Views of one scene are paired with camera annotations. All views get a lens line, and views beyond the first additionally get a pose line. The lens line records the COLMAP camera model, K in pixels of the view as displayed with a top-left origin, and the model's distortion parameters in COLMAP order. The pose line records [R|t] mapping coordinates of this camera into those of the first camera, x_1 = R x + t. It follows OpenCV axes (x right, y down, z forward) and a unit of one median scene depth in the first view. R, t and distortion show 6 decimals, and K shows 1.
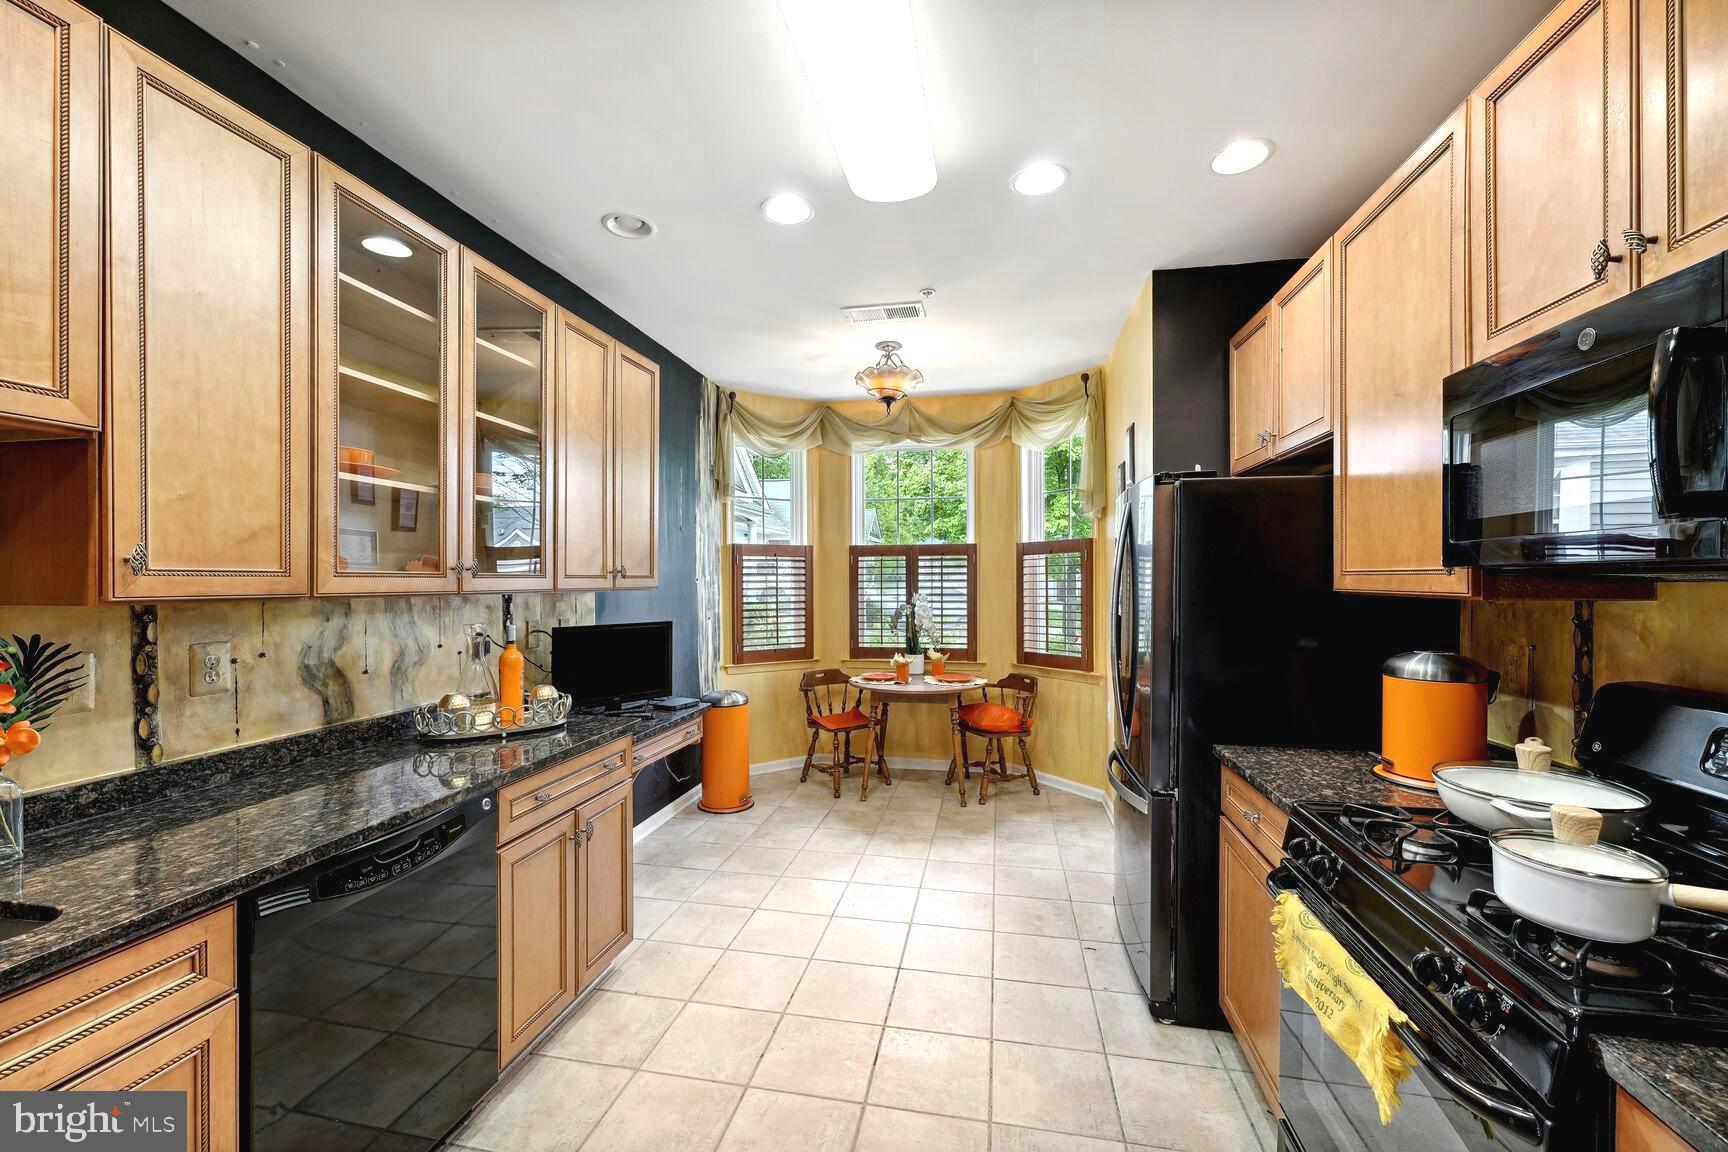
lens RADIAL K [[684.6, 0, 857.8], [0, 684.6, 576.2], [0, 0, 1]] dist [-0.001474, -0.000224]
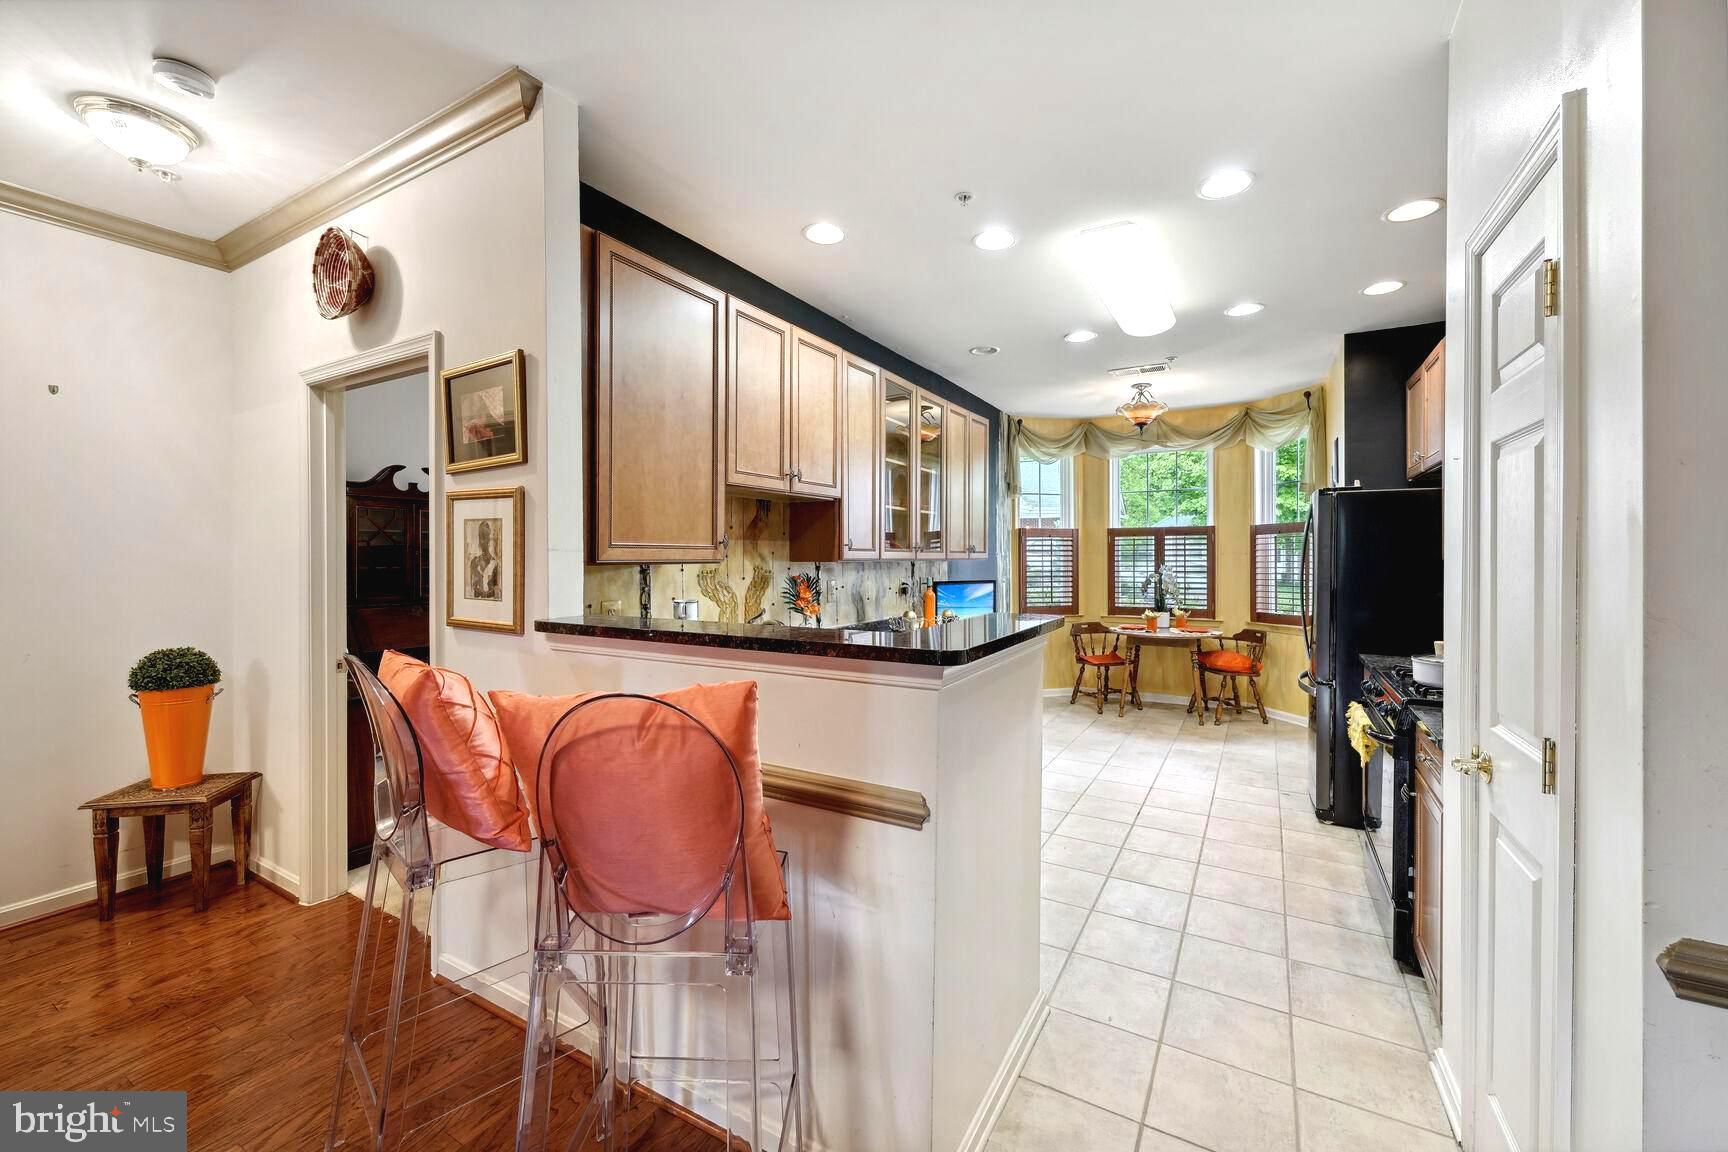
lens RADIAL K [[683.6, 0, 869.9], [0, 683.6, 556.3], [0, 0, 1]] dist [-0.000487, 0.000042]
pose [[0.948749, 0.000467, -0.316031, -0.032887], [0.000892, 0.999991, 0.004155, 0.002645], [0.316030, -0.004224, 0.948740, -0.409372]]
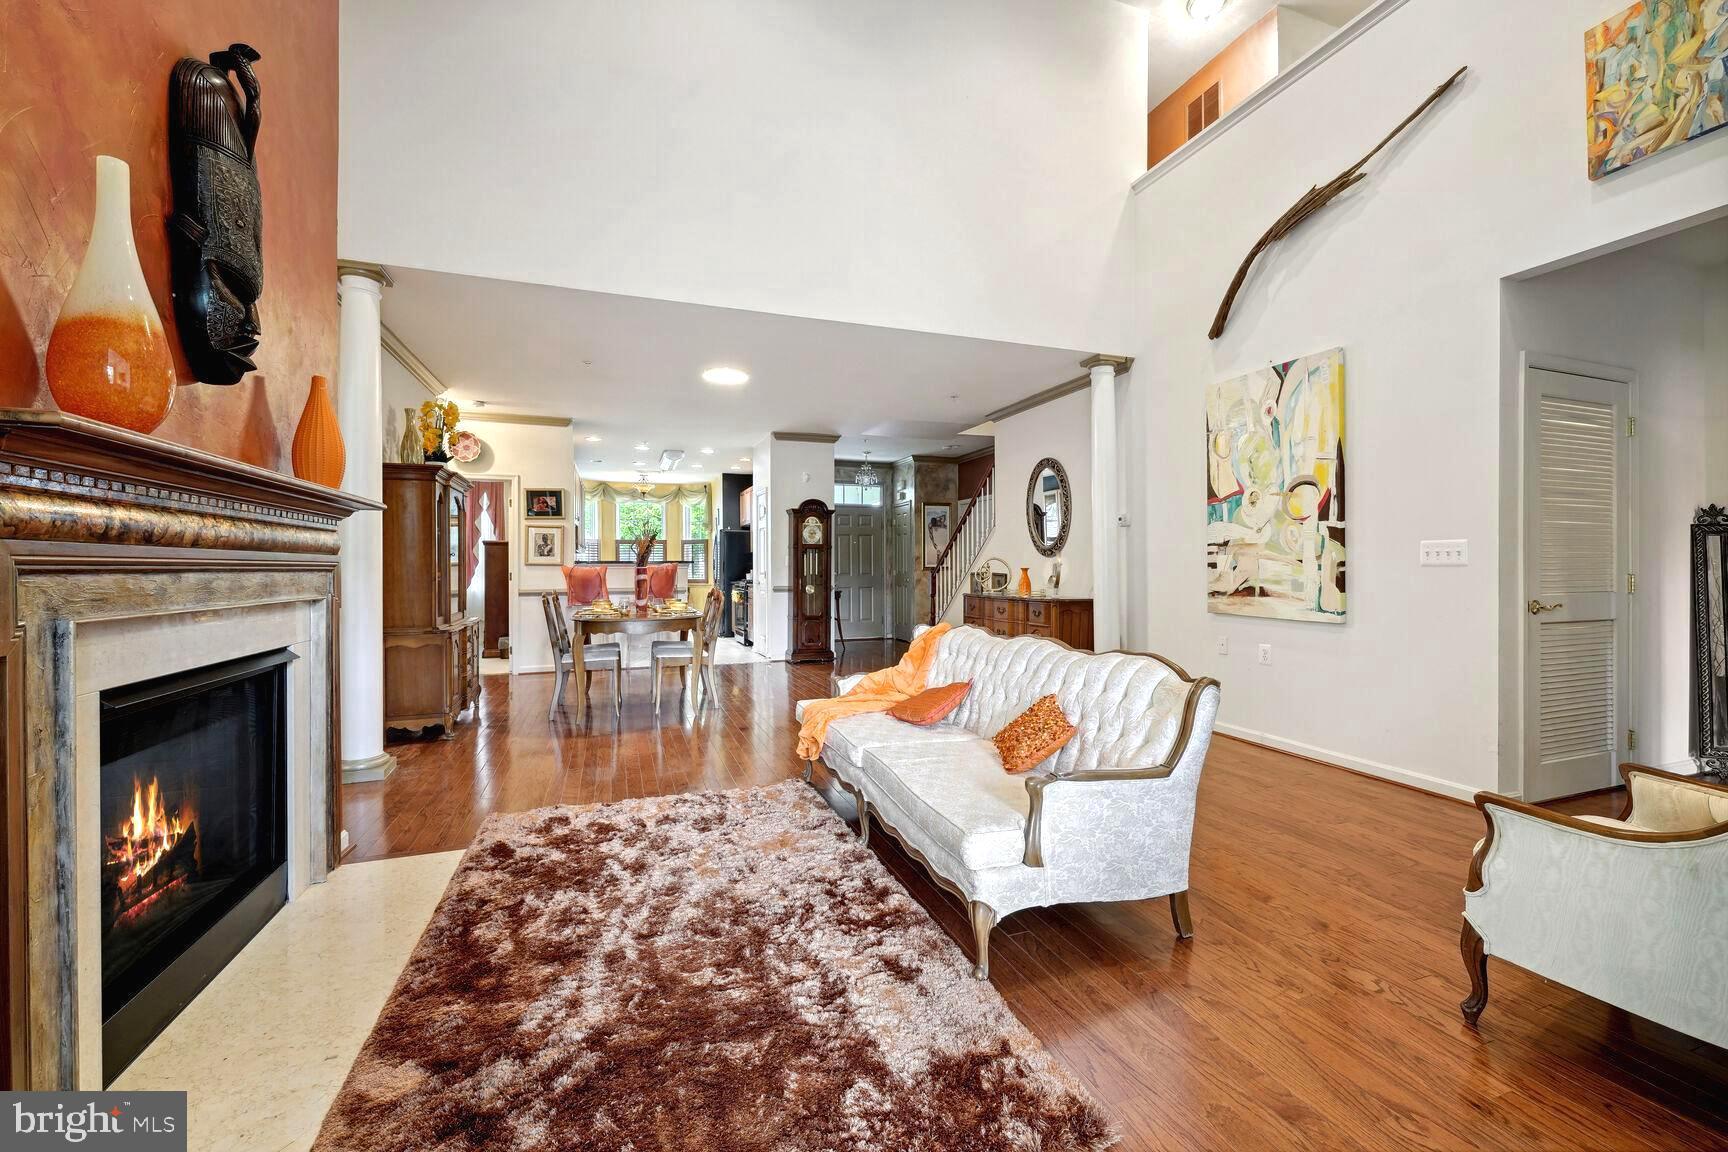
lens RADIAL K [[696.3, 0, 863.9], [0, 696.3, 568.4], [0, 0, 1]] dist [-0.001439, -0.000411]
pose [[0.850304, -0.001887, 0.526289, -0.628766], [-0.001293, 0.999983, 0.005674, 0.049657], [-0.526291, -0.005506, 0.850287, -1.802558]]
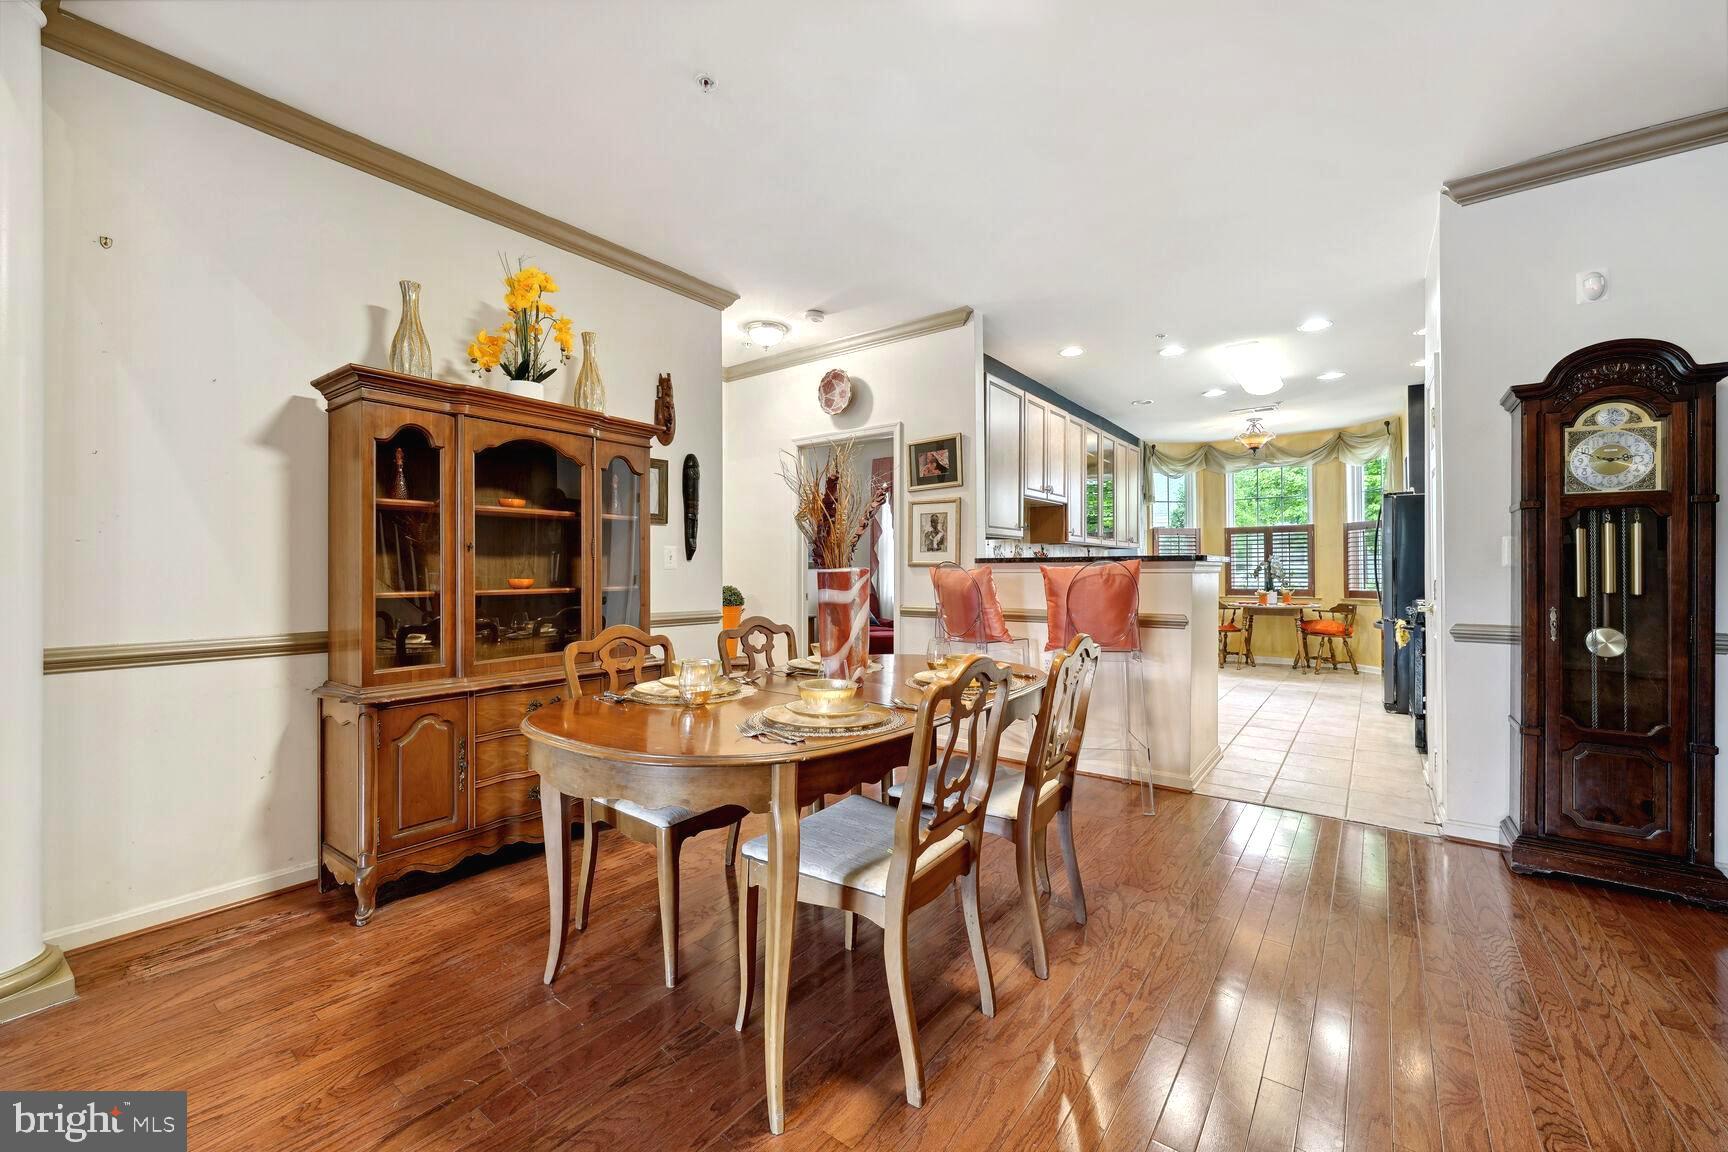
lens RADIAL K [[678.1, 0, 869.0], [0, 678.1, 562.8], [0, 0, 1]] dist [-0.001092, -0.000041]
pose [[0.904507, -0.005920, -0.426418, -0.100222], [0.003219, 0.999970, -0.007054, 0.053507], [0.426447, 0.005007, 0.904499, -0.935333]]
